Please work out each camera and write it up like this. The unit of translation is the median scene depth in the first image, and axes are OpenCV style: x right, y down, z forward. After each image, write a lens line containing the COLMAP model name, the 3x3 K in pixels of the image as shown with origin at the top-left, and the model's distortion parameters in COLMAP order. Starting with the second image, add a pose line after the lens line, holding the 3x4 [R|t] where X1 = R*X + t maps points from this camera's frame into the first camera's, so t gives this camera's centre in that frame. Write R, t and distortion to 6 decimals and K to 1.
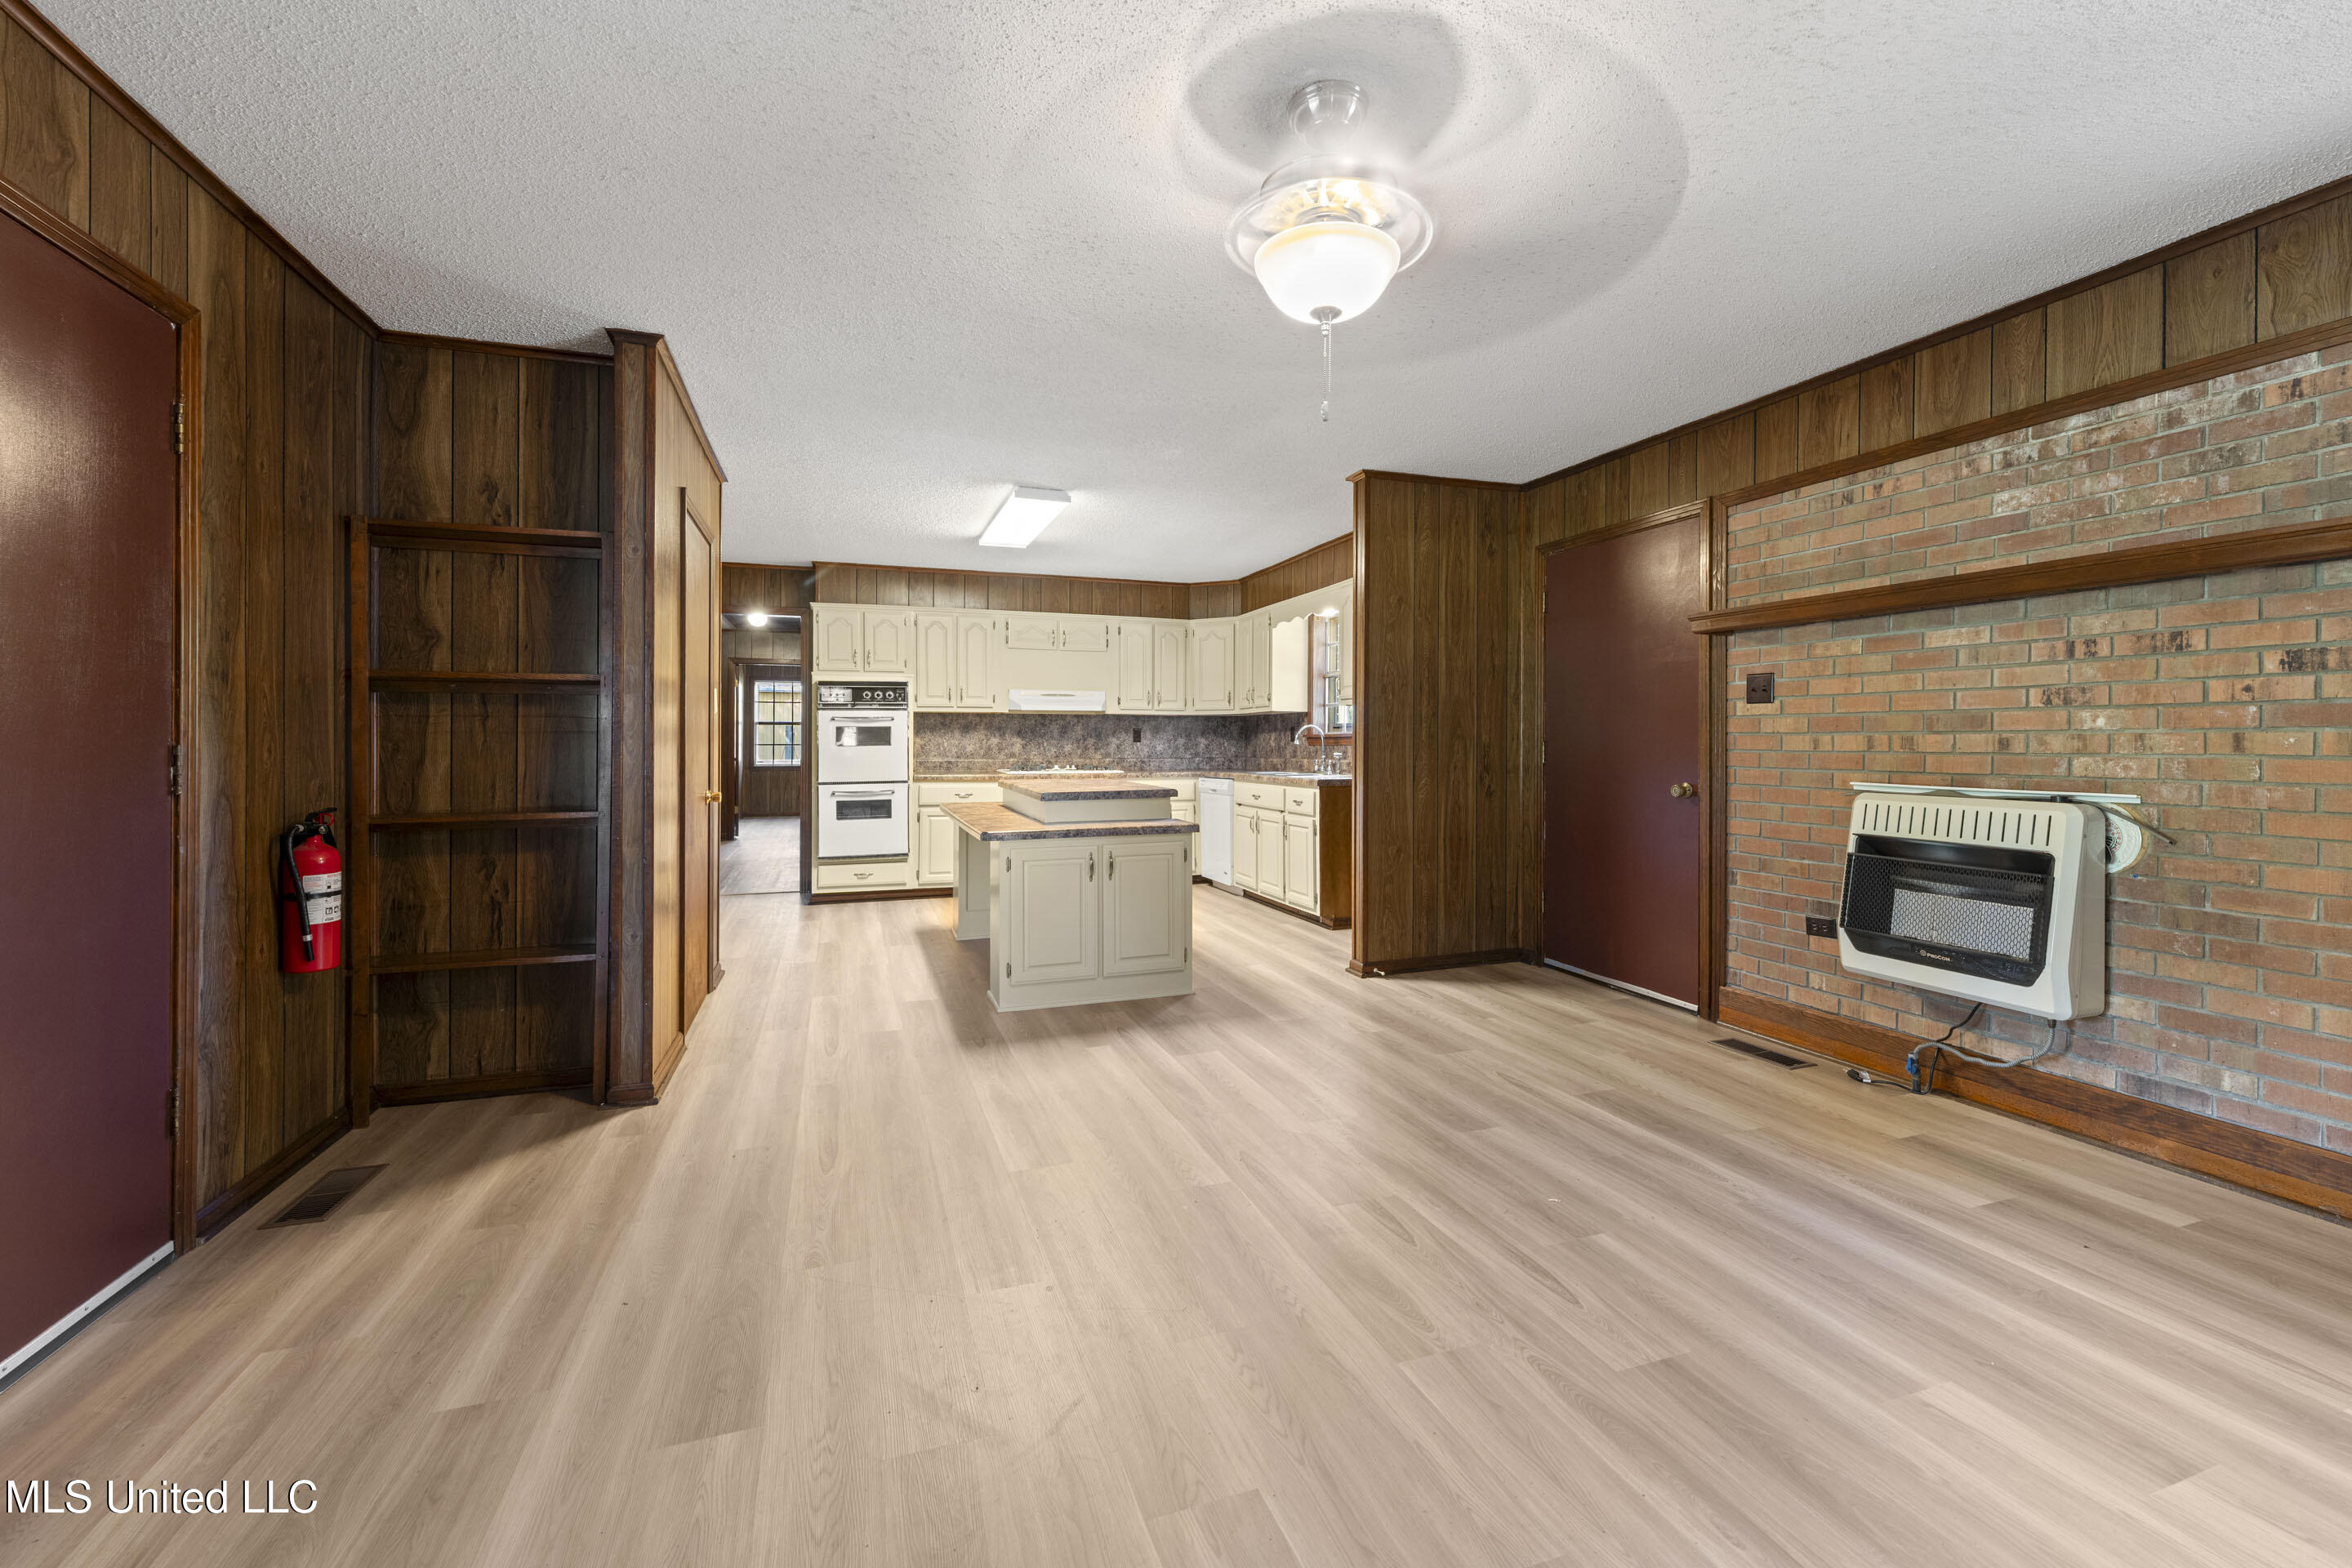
lens RADIAL K [[976.8, 0, 1185.3], [0, 976.8, 744.3], [0, 0, 1]] dist [-0.001112, -0.000147]
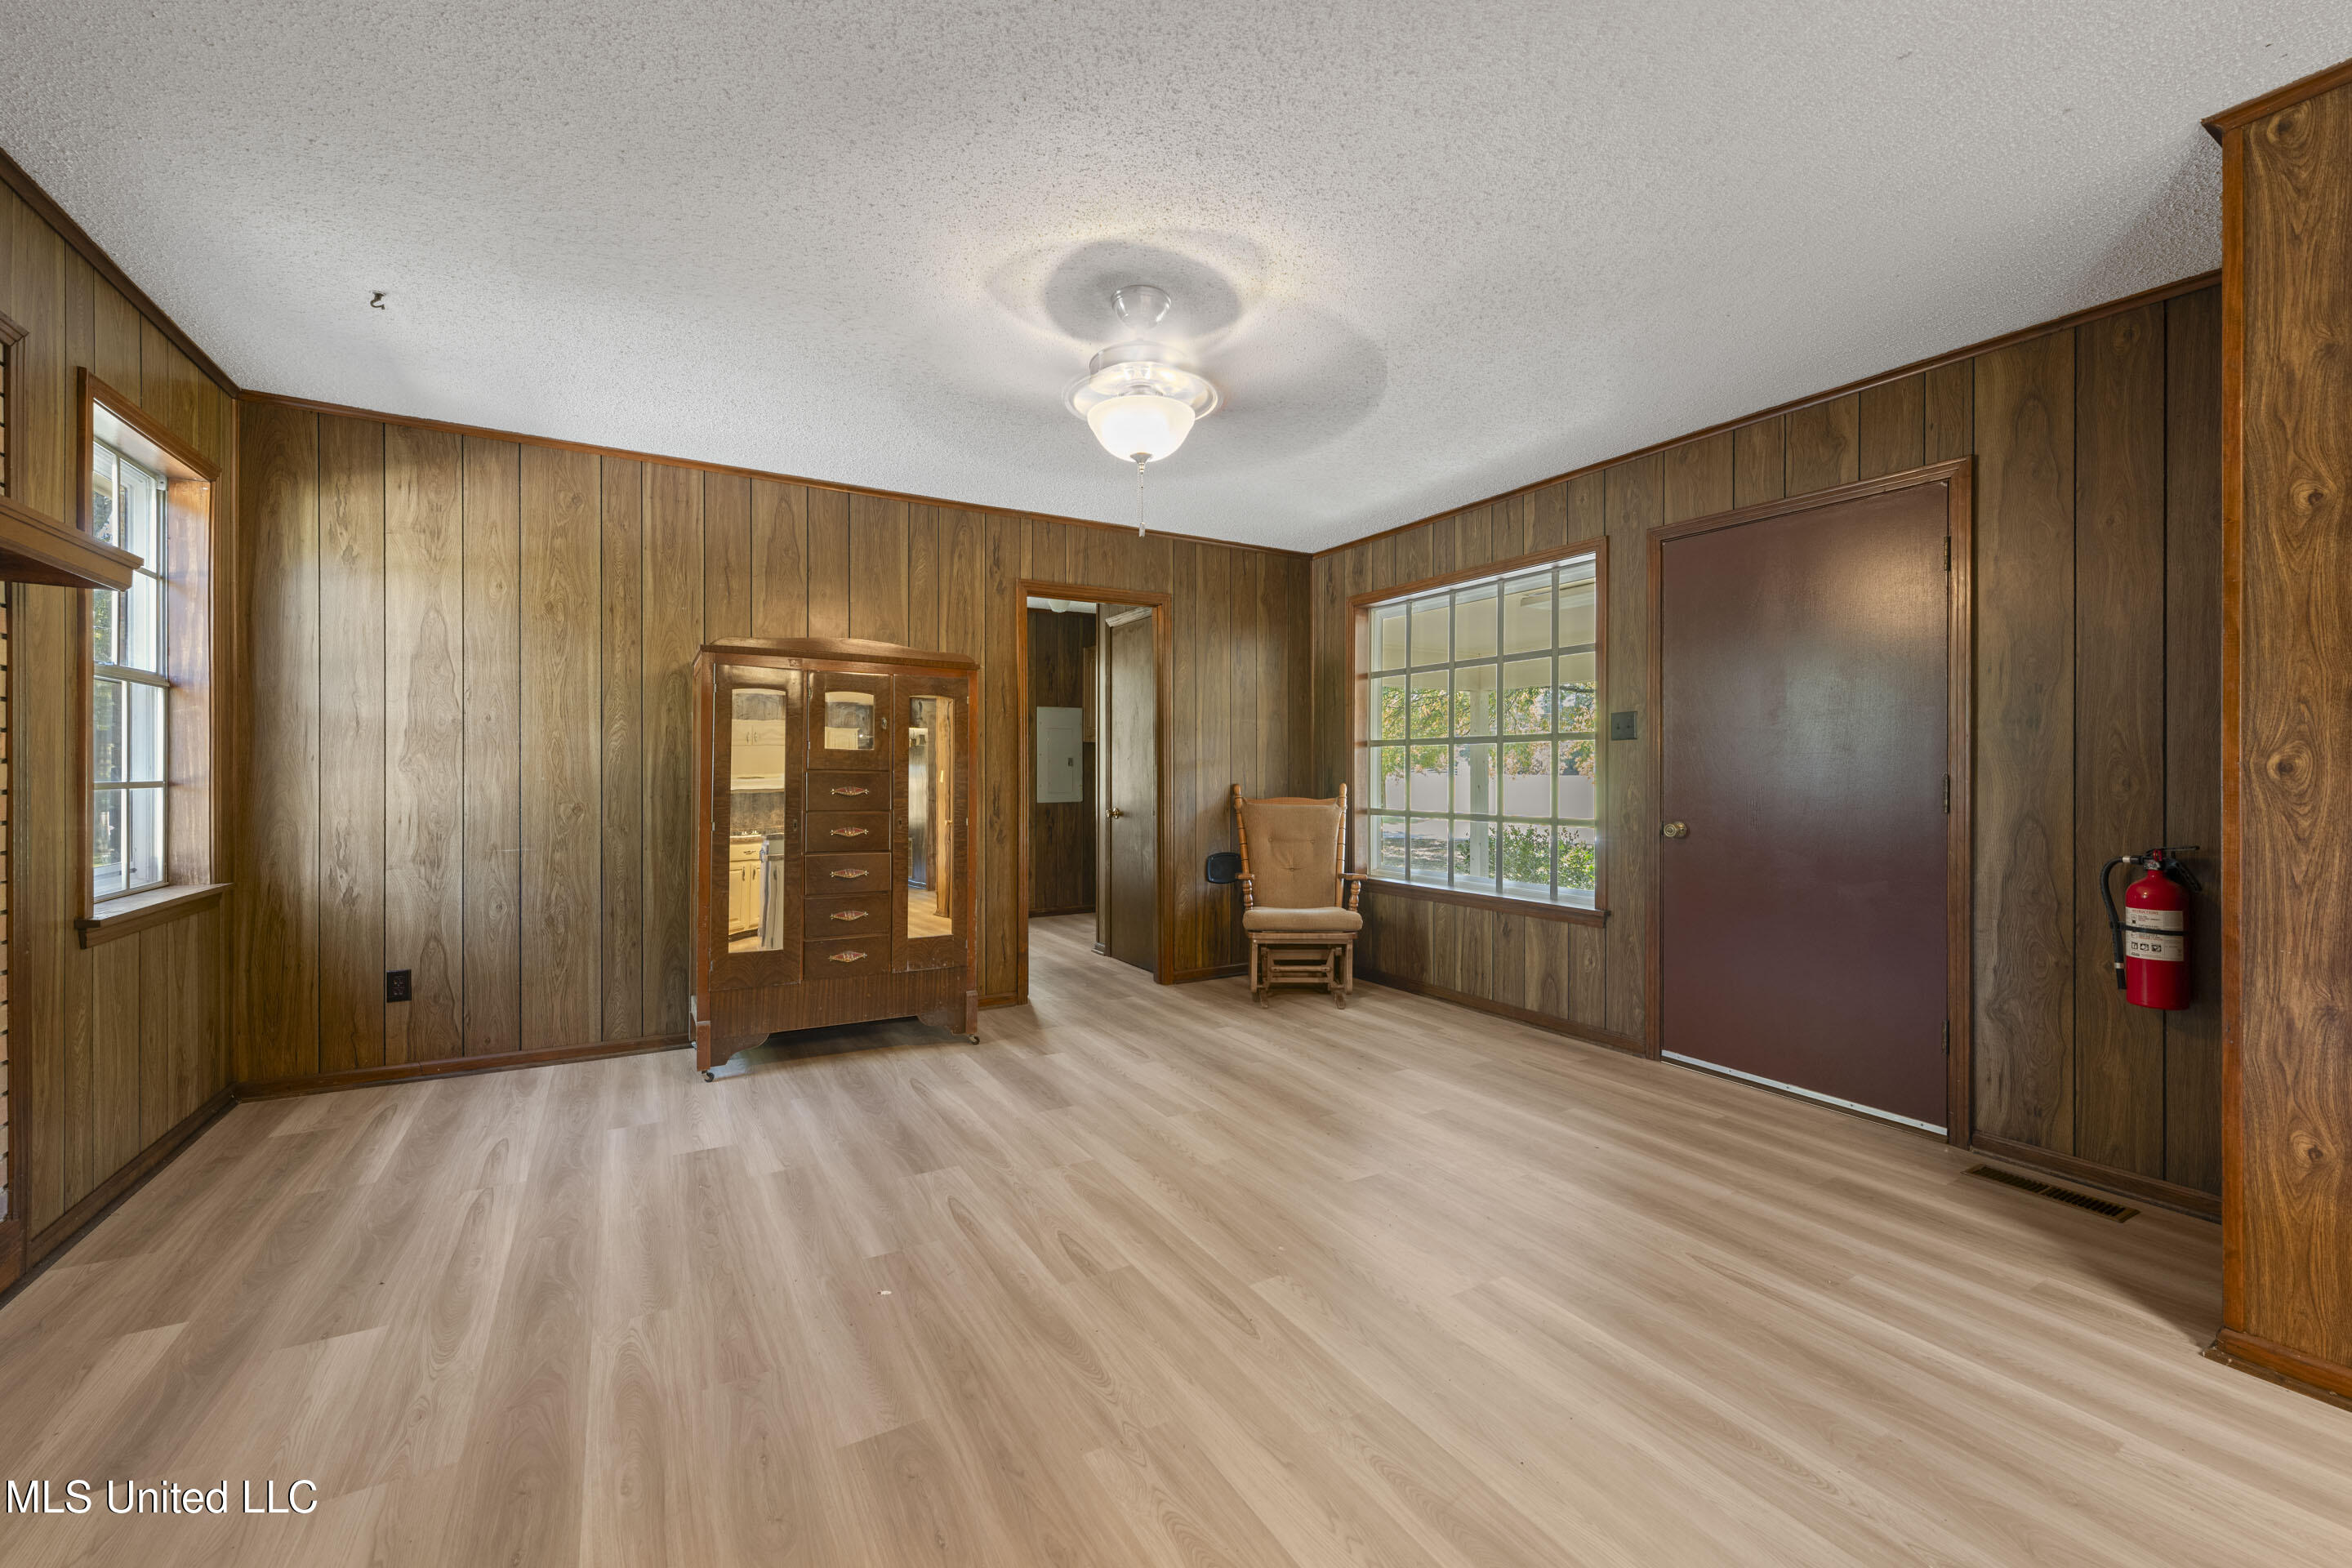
lens RADIAL K [[934.4, 0, 1176.0], [0, 934.4, 772.2], [0, 0, 1]] dist [-0.001119, -0.000190]
pose [[-0.981571, -0.001340, -0.191094, 0.258315], [-0.001320, 0.999999, -0.000236, -0.004540], [0.191094, 0.000021, -0.981572, 1.727649]]
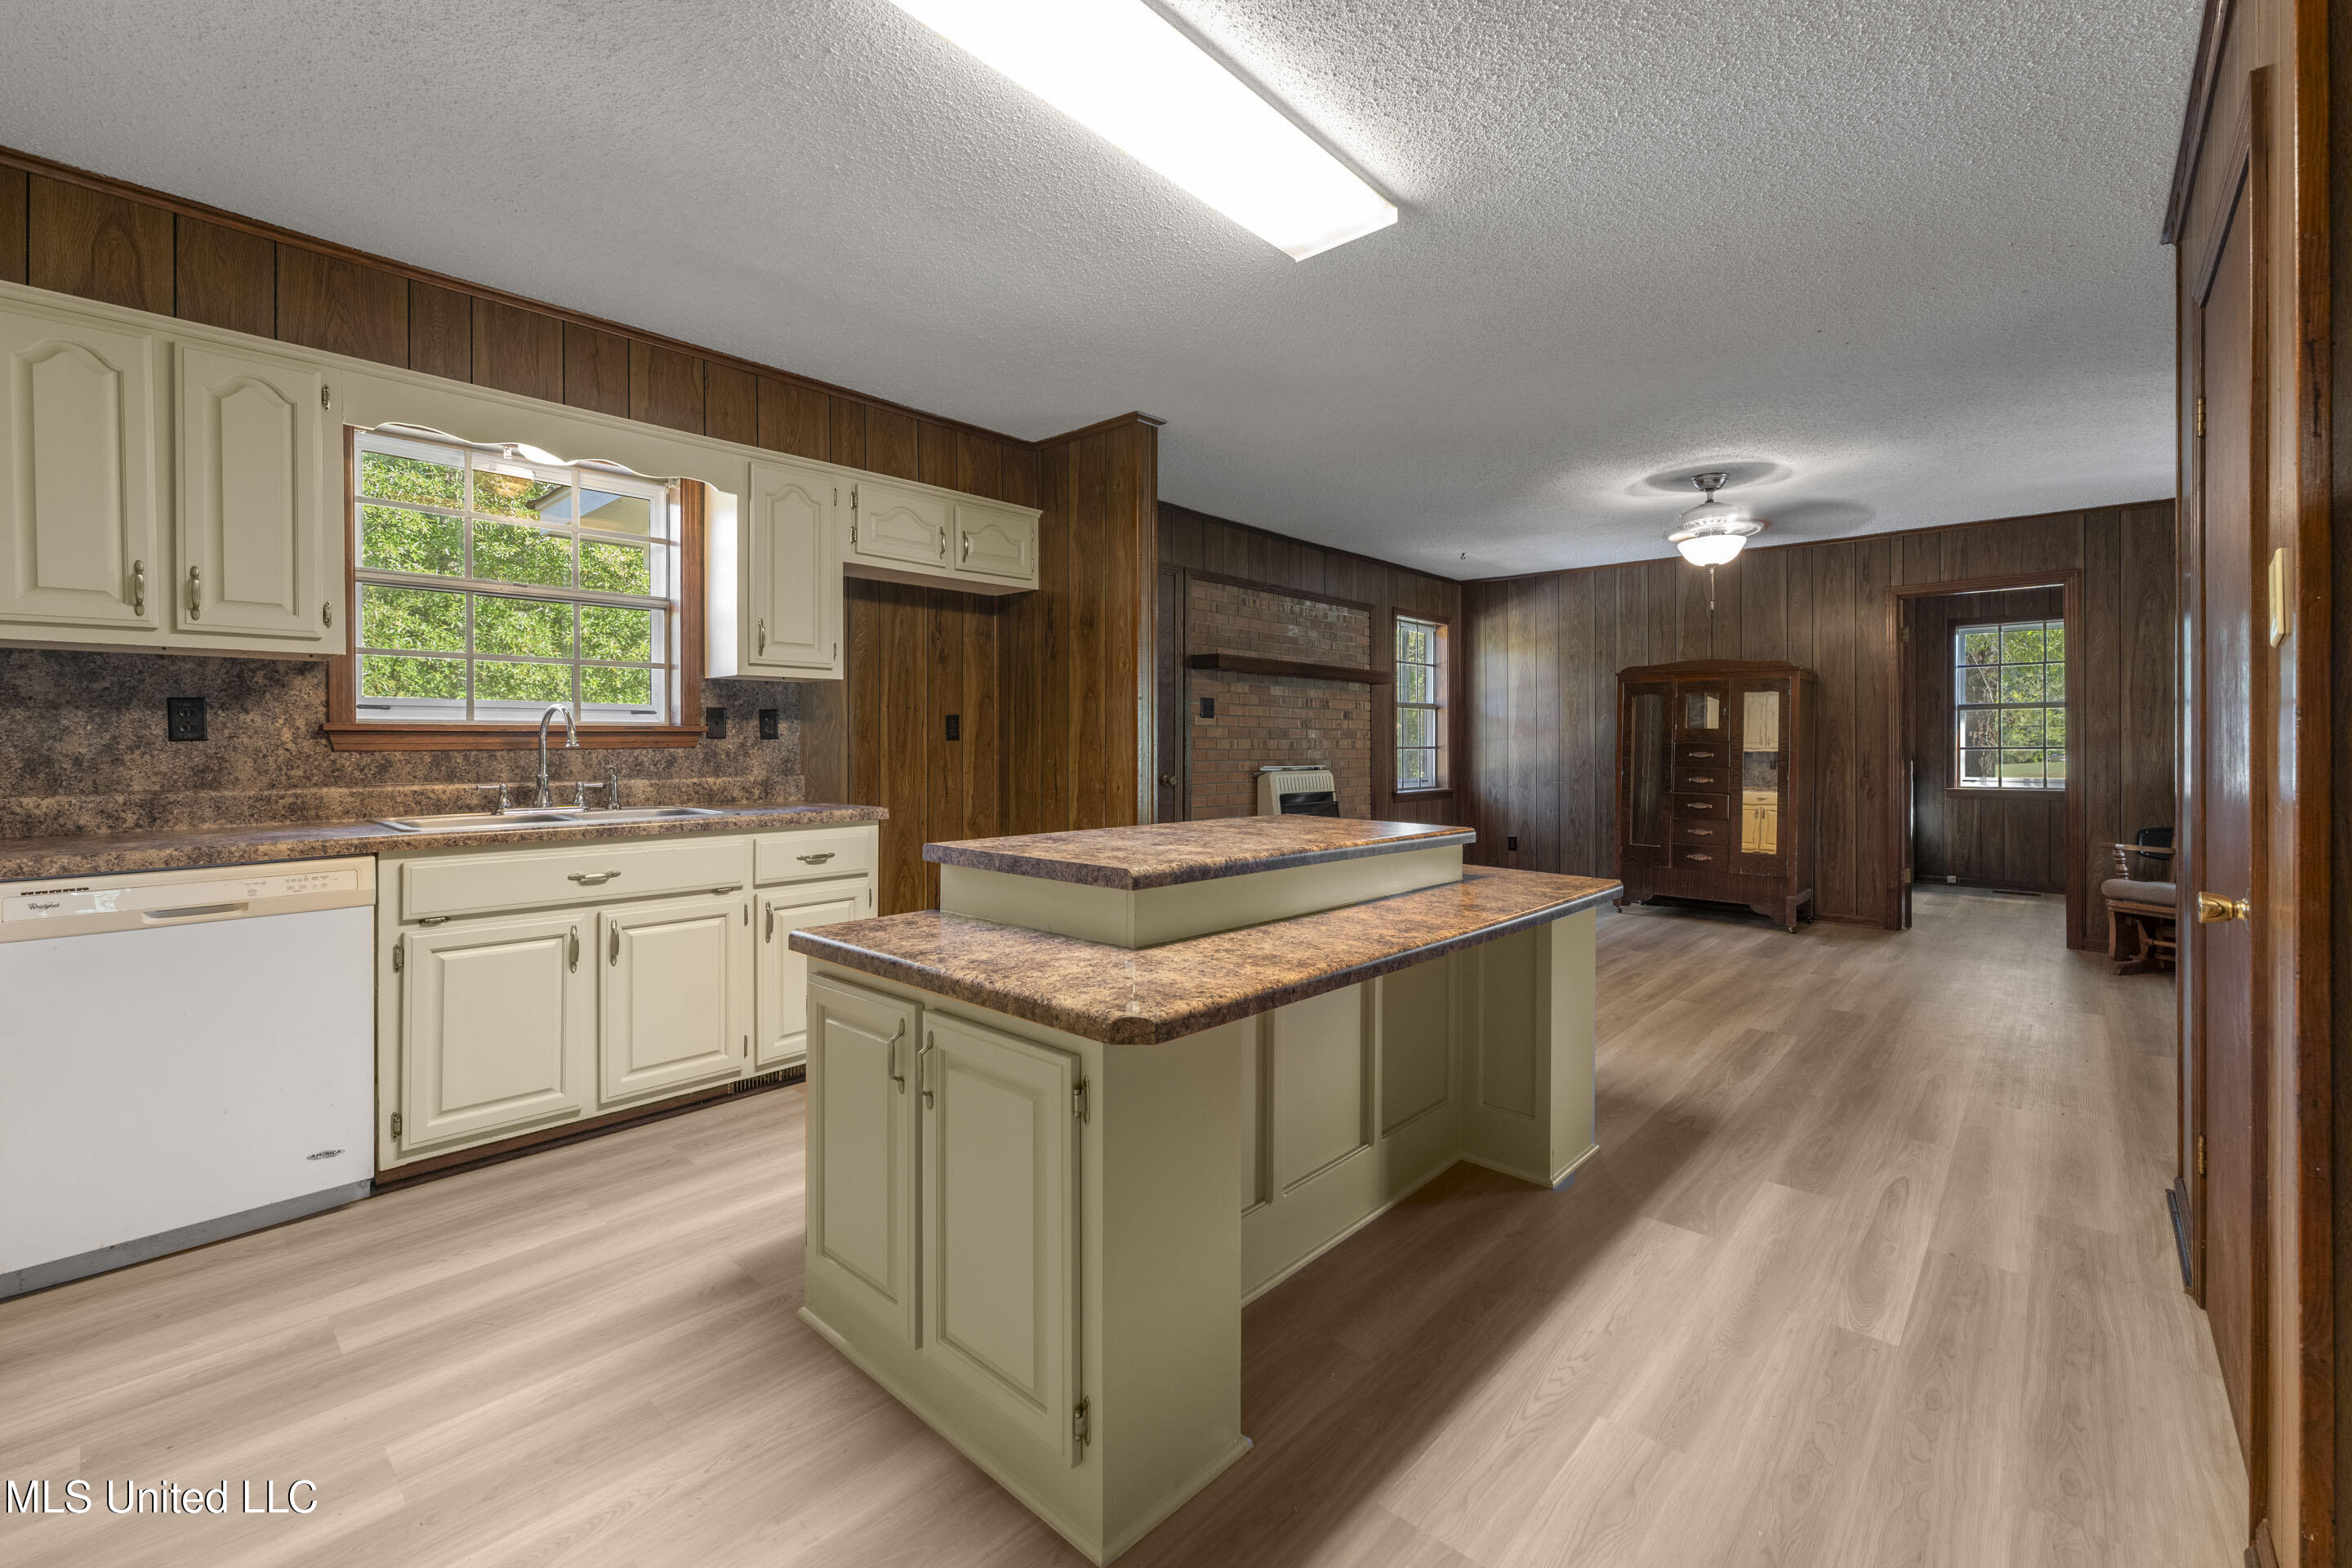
lens RADIAL K [[976.8, 0, 1185.3], [0, 976.8, 744.3], [0, 0, 1]] dist [-0.001112, -0.000147]
pose [[-0.474610, -0.002372, 0.880193, -1.022805], [0.000834, 0.999995, 0.003145, -0.009034], [-0.880196, 0.002226, -0.474606, 2.479005]]
